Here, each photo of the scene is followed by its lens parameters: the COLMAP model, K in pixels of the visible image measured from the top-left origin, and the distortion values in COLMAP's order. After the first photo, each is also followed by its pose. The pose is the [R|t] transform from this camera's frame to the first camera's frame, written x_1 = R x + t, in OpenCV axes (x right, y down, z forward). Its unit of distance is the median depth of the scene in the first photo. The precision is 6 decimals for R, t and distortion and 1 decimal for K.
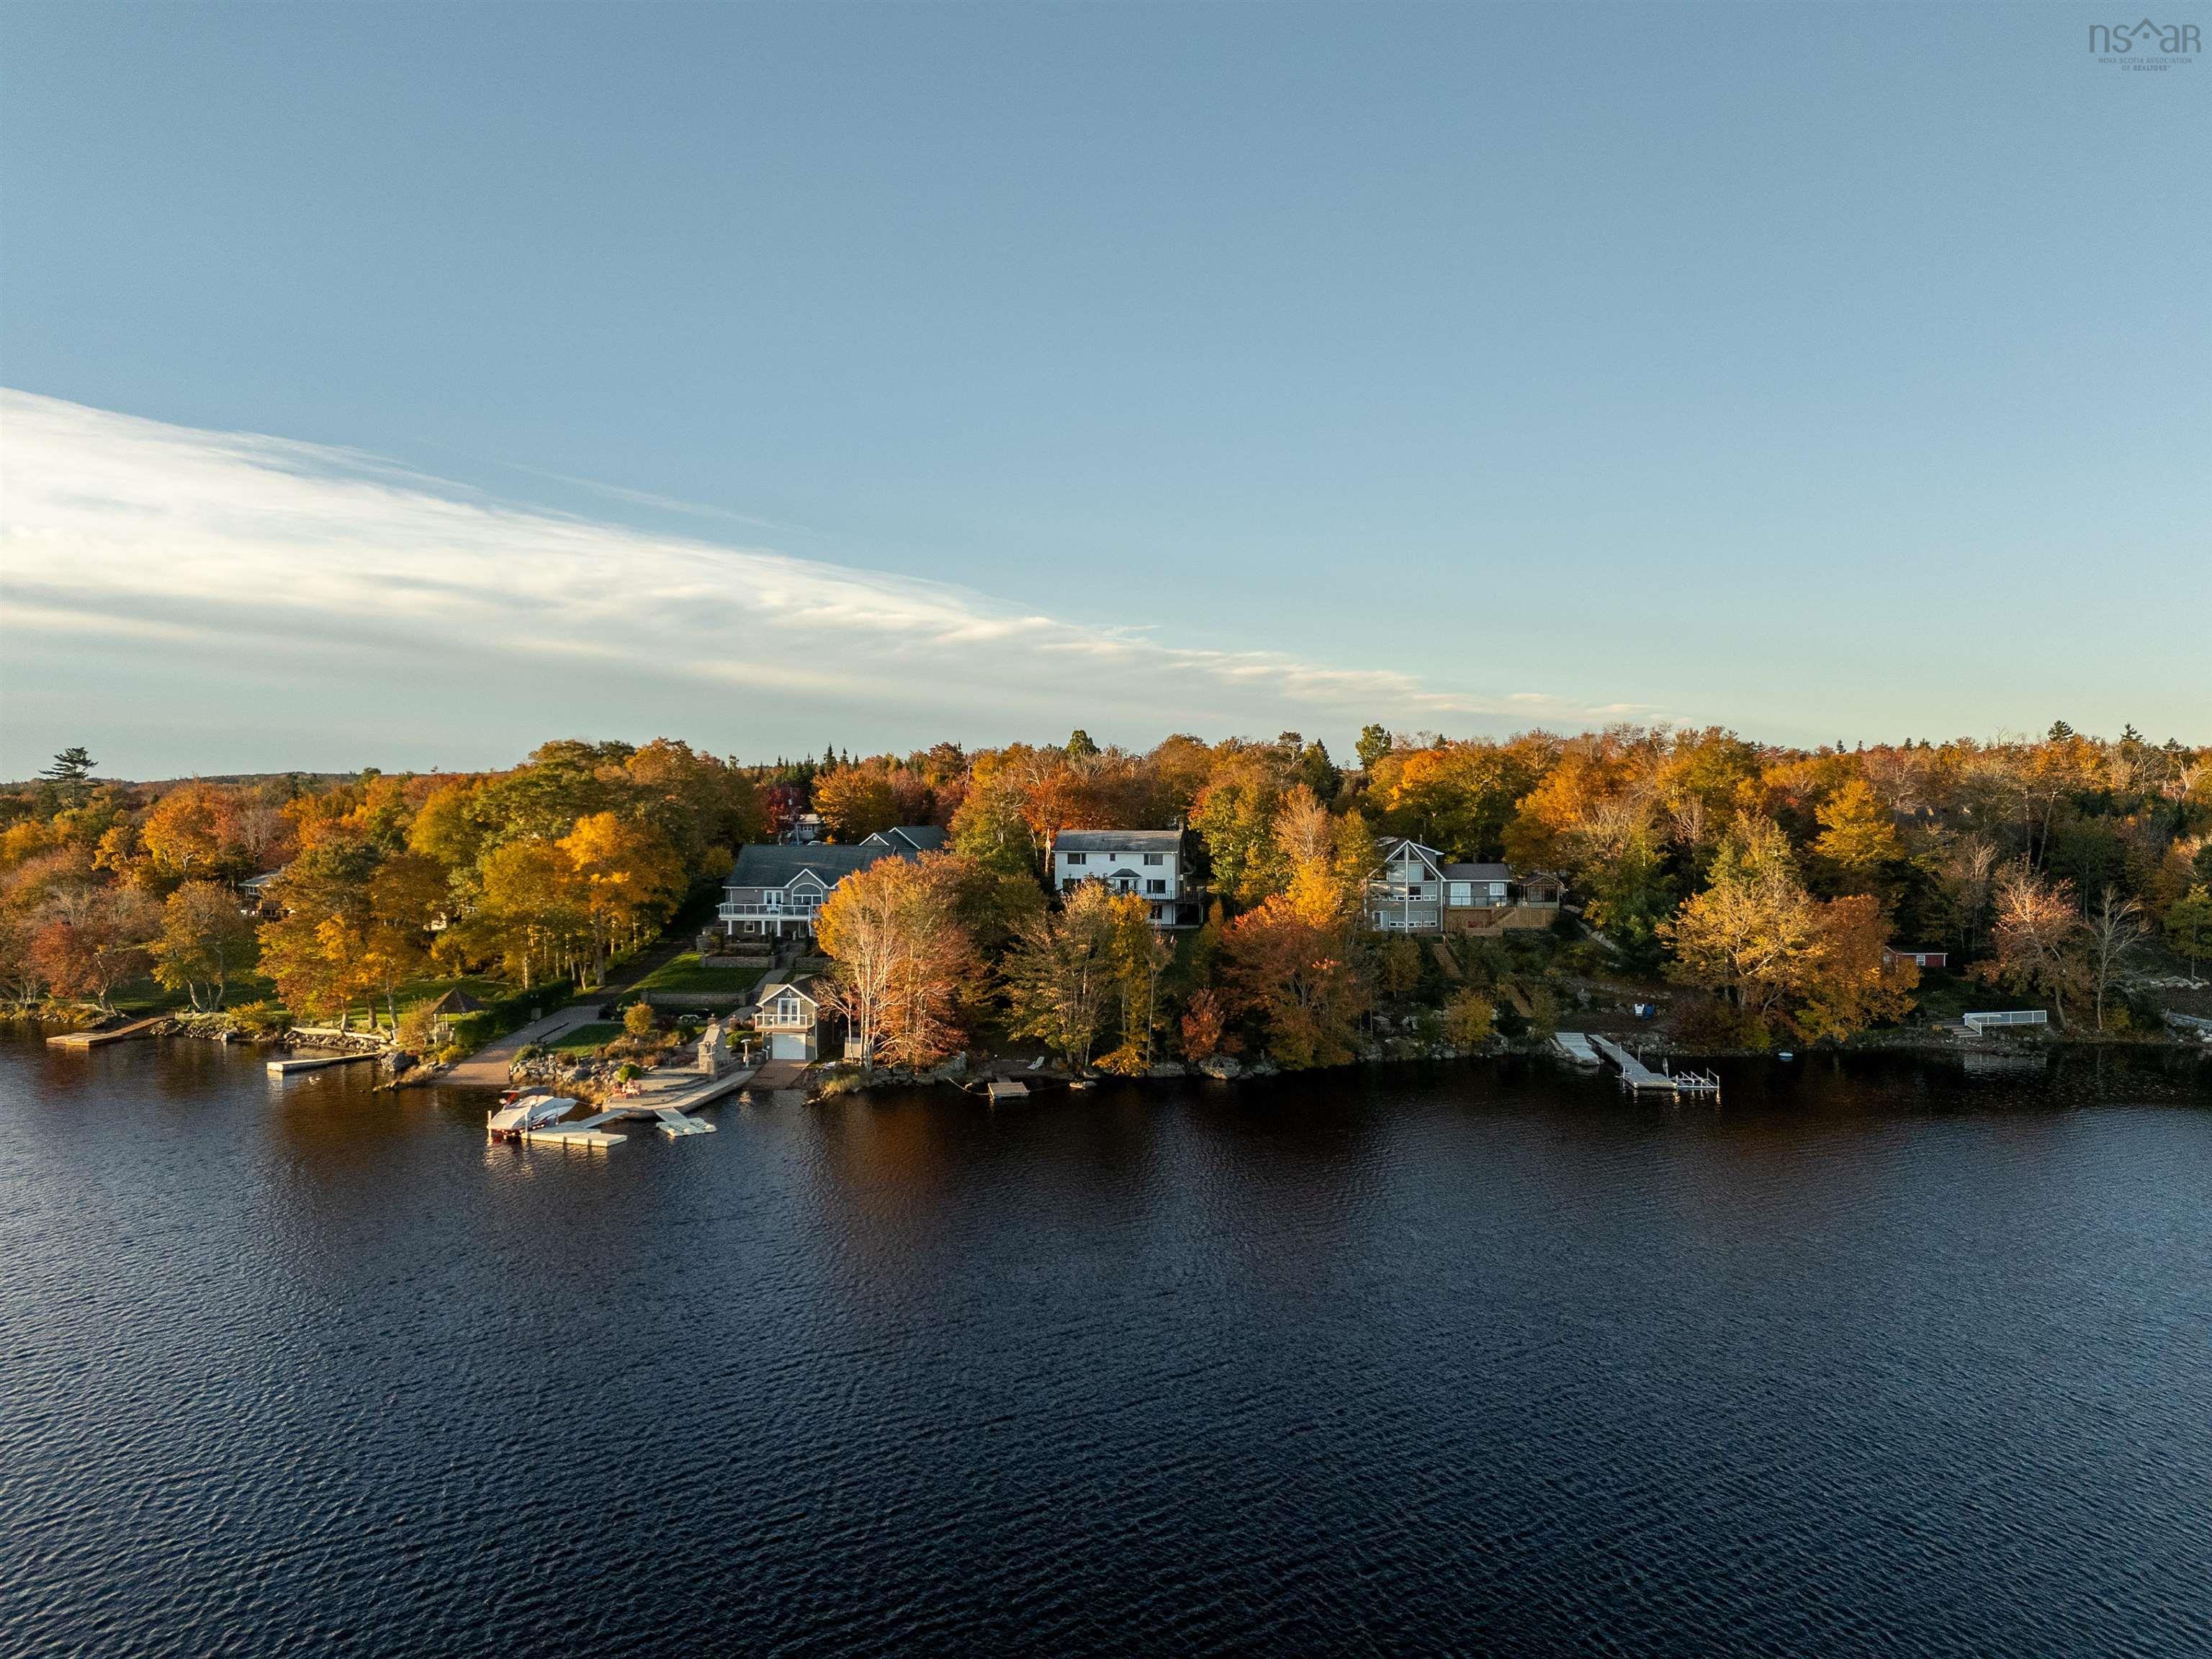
lens RADIAL K [[1548.6, 0, 1106.0], [0, 1548.6, 829.5], [0, 0, 1]] dist [0.065573, -0.090021]
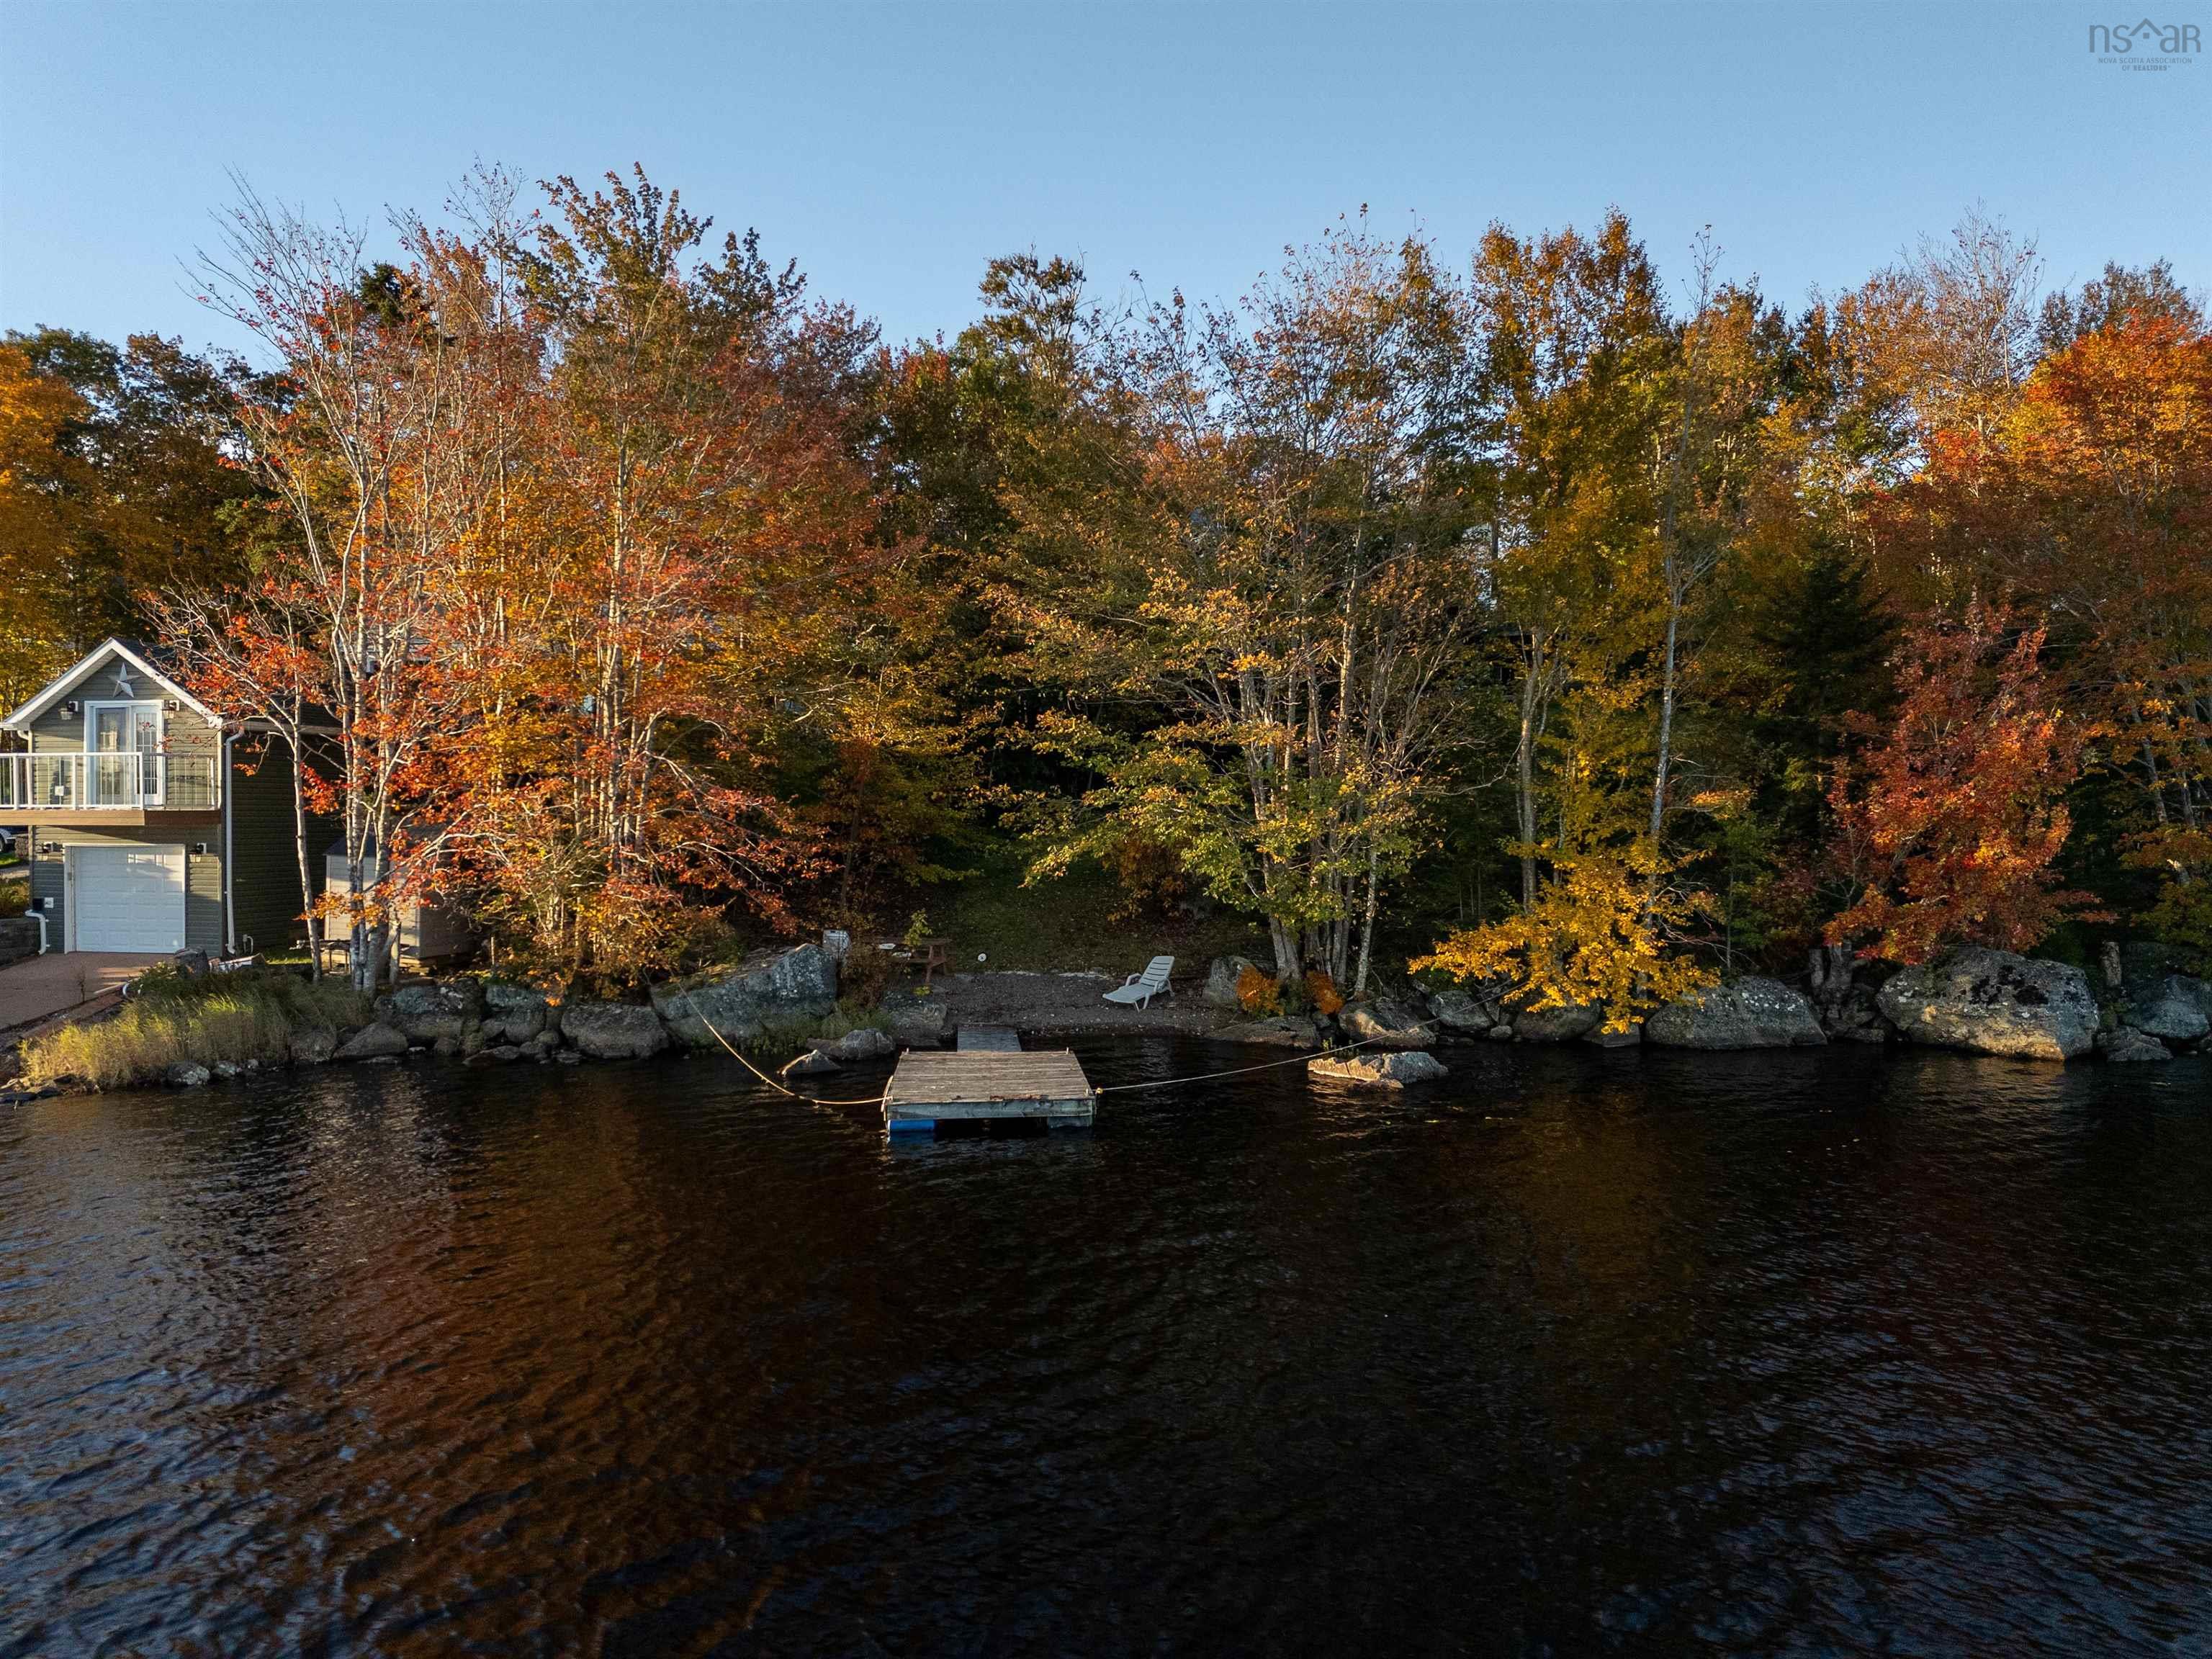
lens RADIAL K [[1548.6, 0, 1106.0], [0, 1548.6, 829.5], [0, 0, 1]] dist [0.065573, -0.090021]
pose [[0.996776, 0.002110, -0.080212, -0.032155], [-0.004144, 0.999674, -0.025191, 0.136563], [0.080133, 0.025442, 0.996459, 0.782947]]
